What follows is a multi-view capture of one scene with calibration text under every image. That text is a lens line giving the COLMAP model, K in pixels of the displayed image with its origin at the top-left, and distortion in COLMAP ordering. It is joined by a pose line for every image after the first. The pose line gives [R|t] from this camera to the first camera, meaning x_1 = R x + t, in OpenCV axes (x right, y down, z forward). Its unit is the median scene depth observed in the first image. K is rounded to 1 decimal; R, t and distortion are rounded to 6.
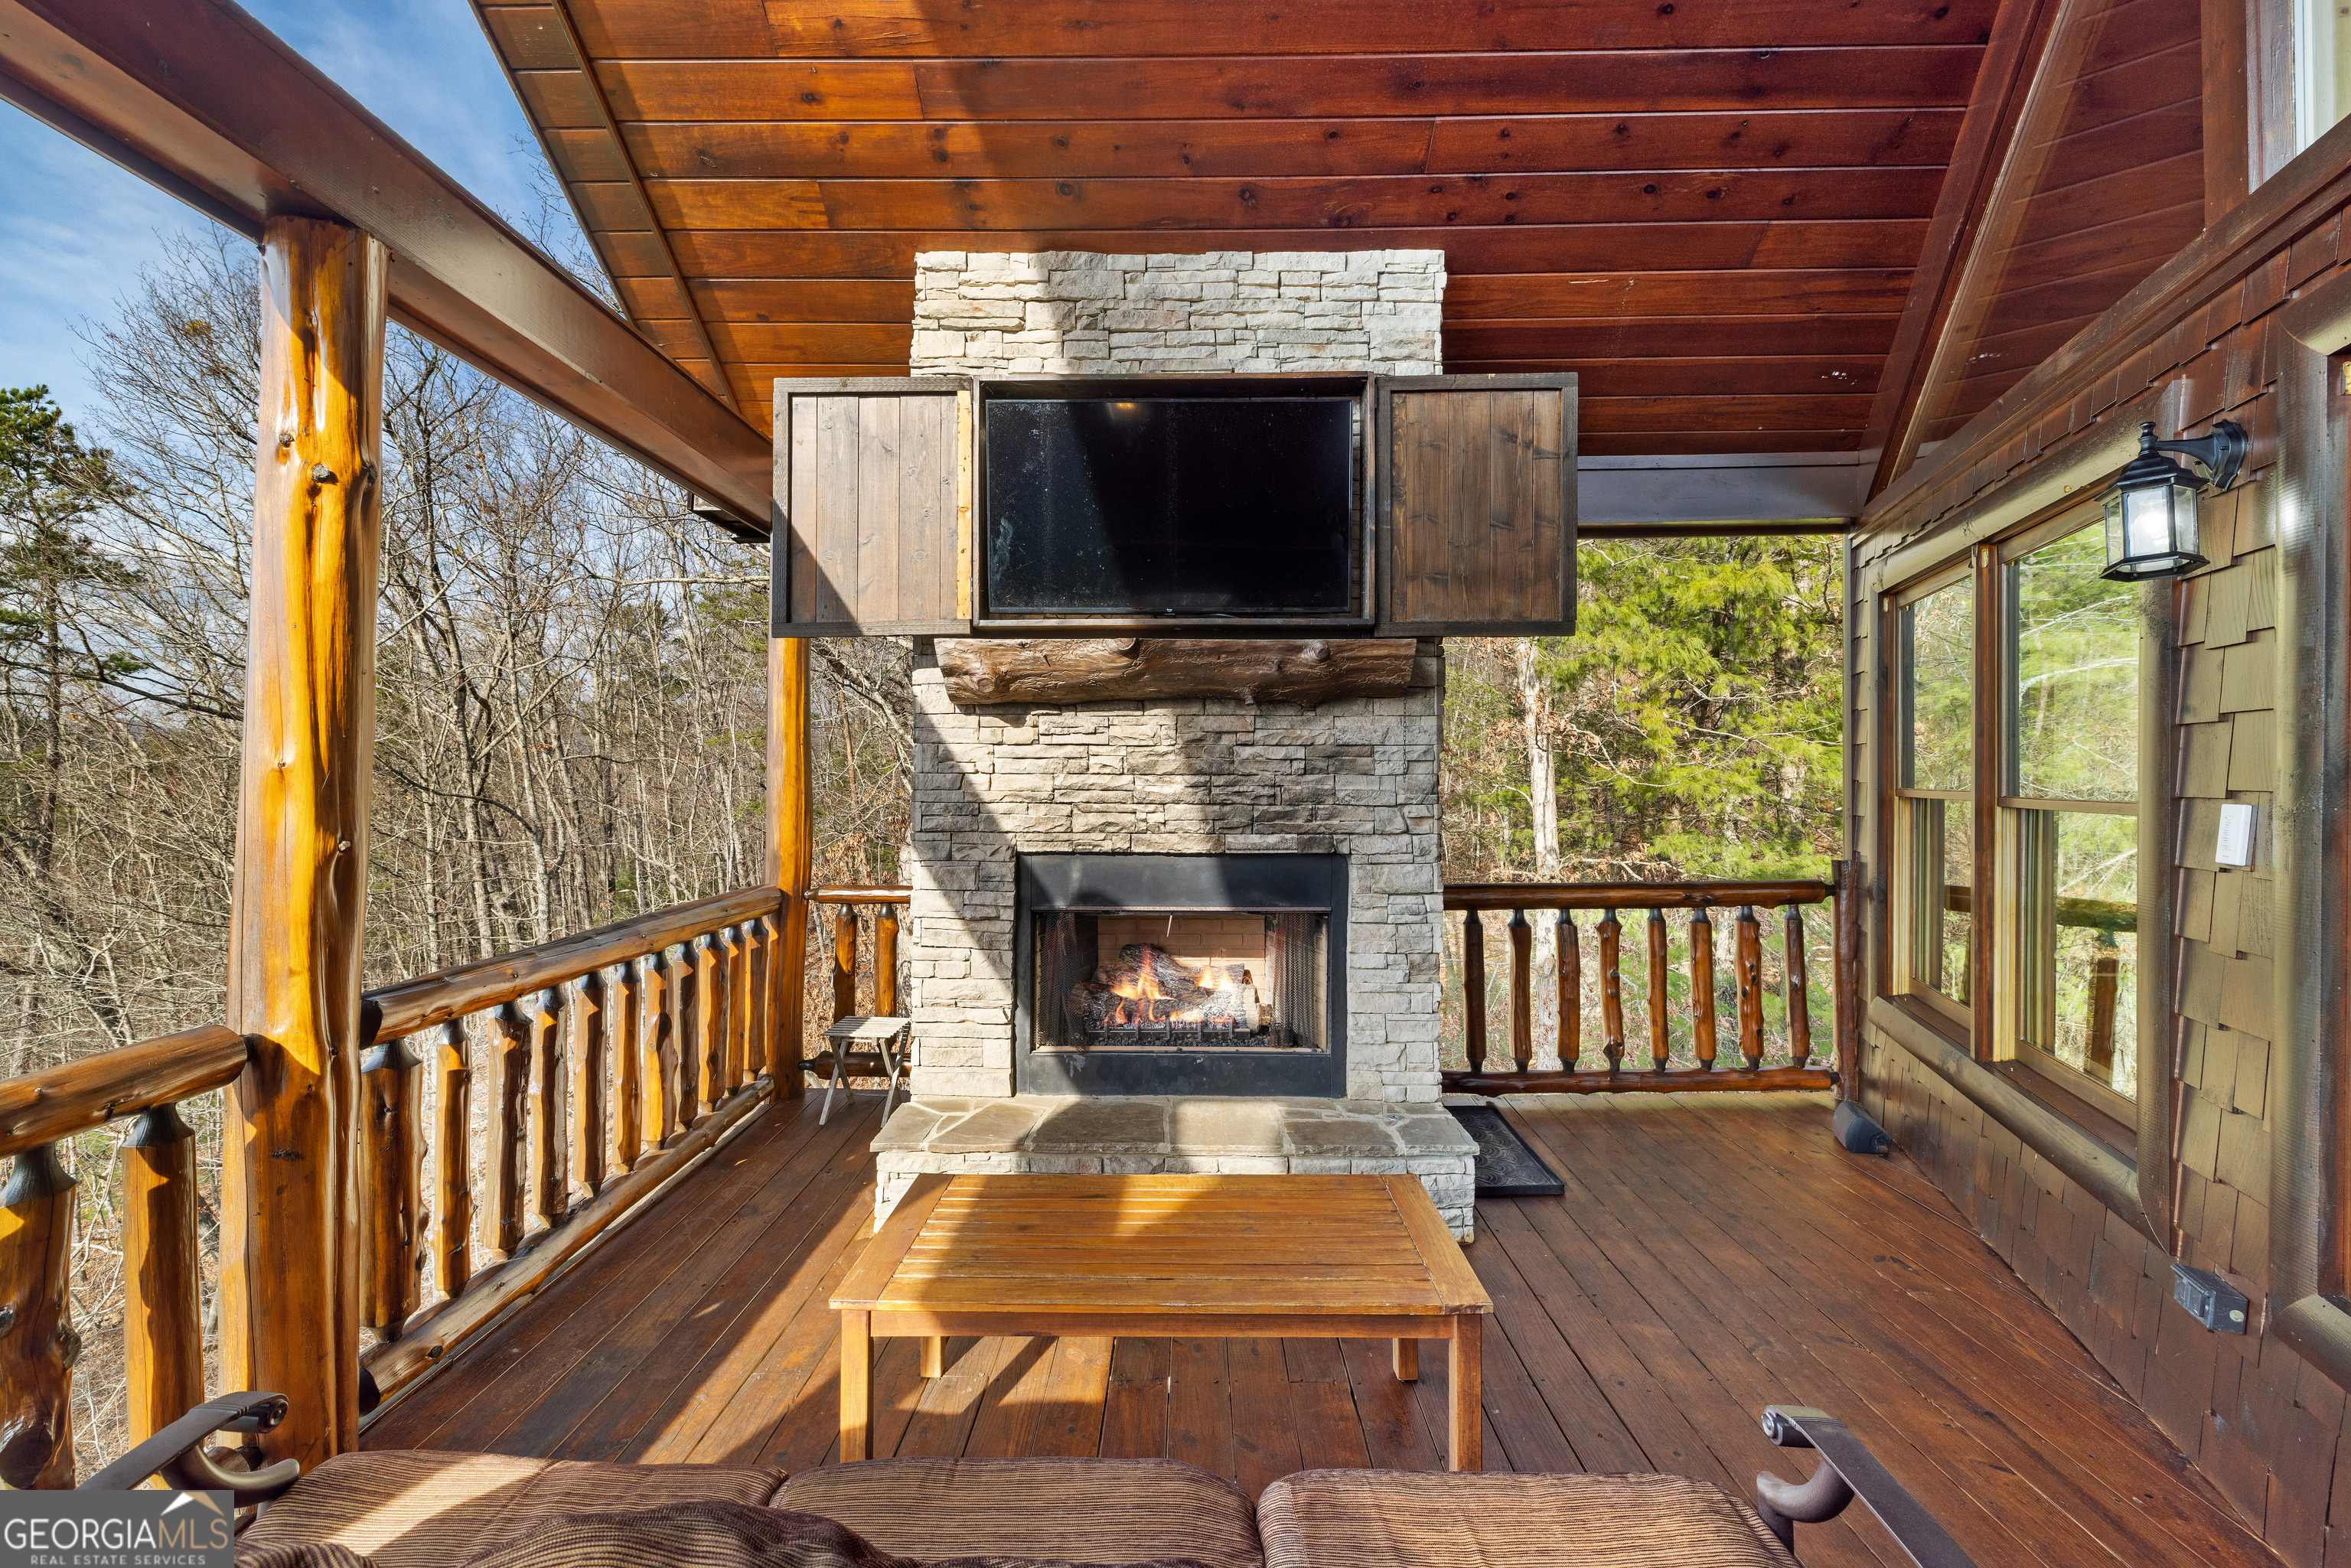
lens RADIAL K [[973.2, 0, 1177.0], [0, 973.2, 770.5], [0, 0, 1]] dist [-0.004041, 0.000042]
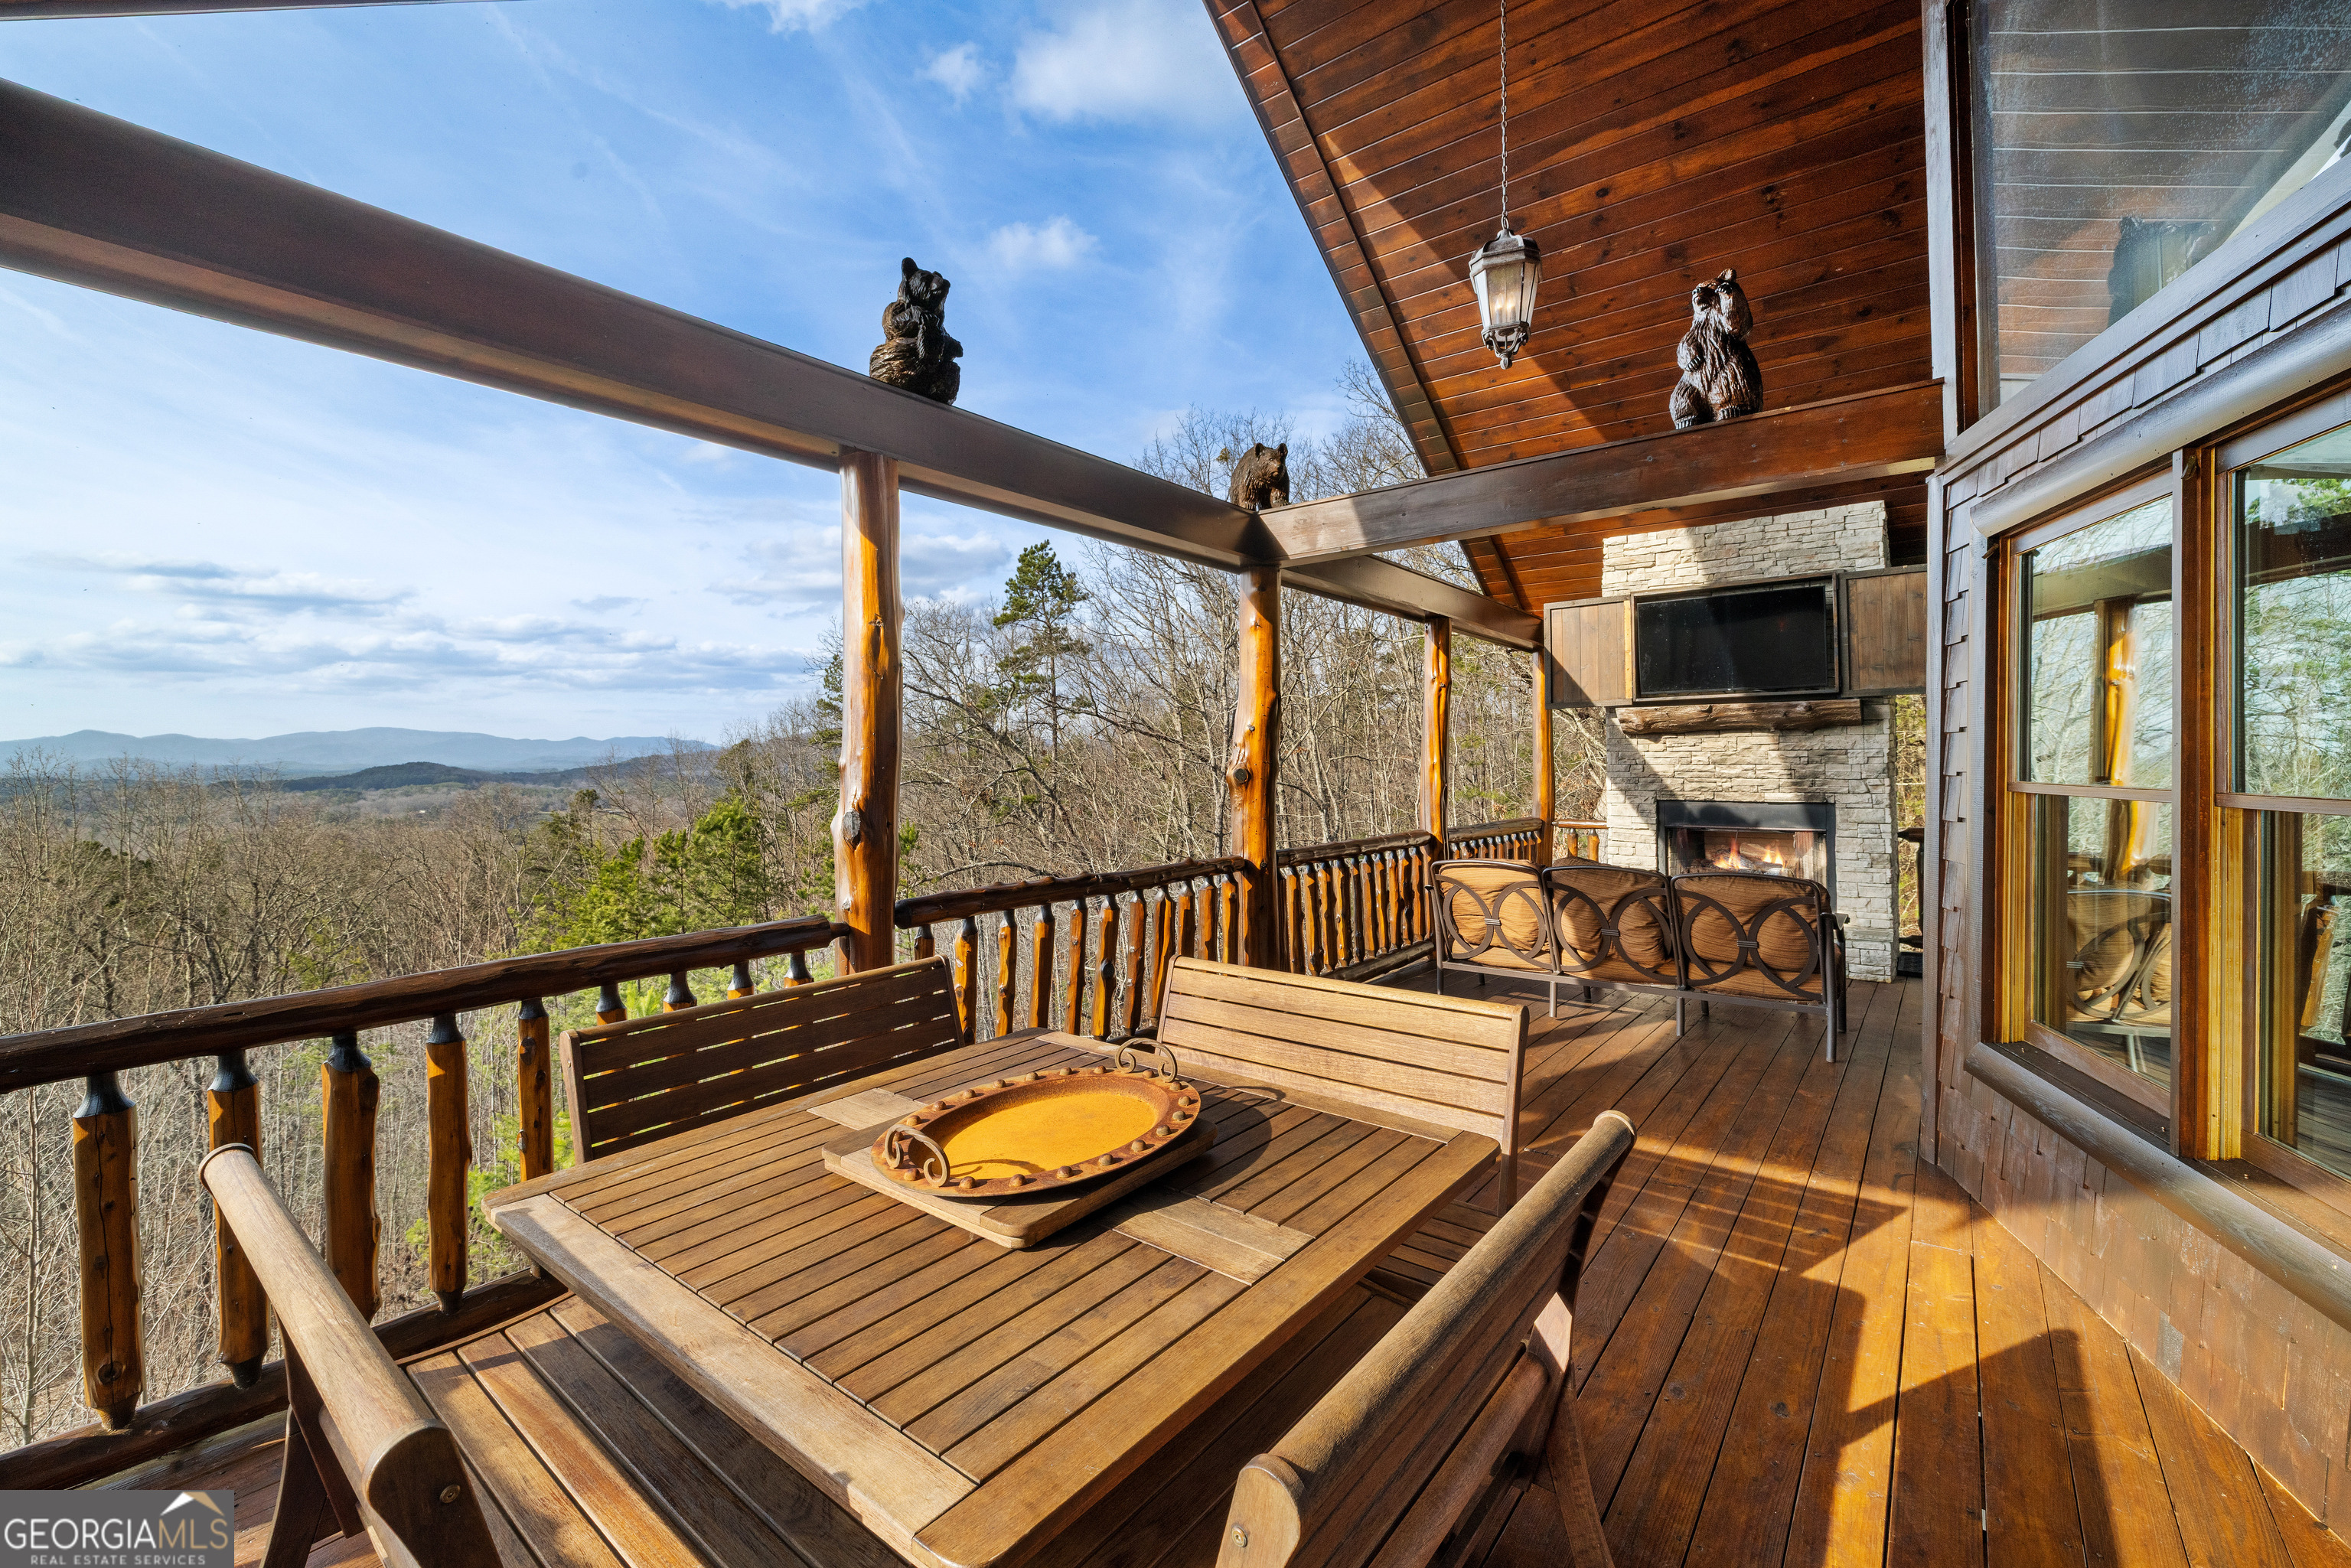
lens RADIAL K [[973.2, 0, 1174.3], [0, 973.2, 727.1], [0, 0, 1]] dist [-0.004041, 0.000042]
pose [[0.785262, -0.028181, -0.618522, 0.353589], [0.002538, 0.999102, -0.042299, 0.009313], [0.619158, 0.031646, 0.784628, -1.455474]]
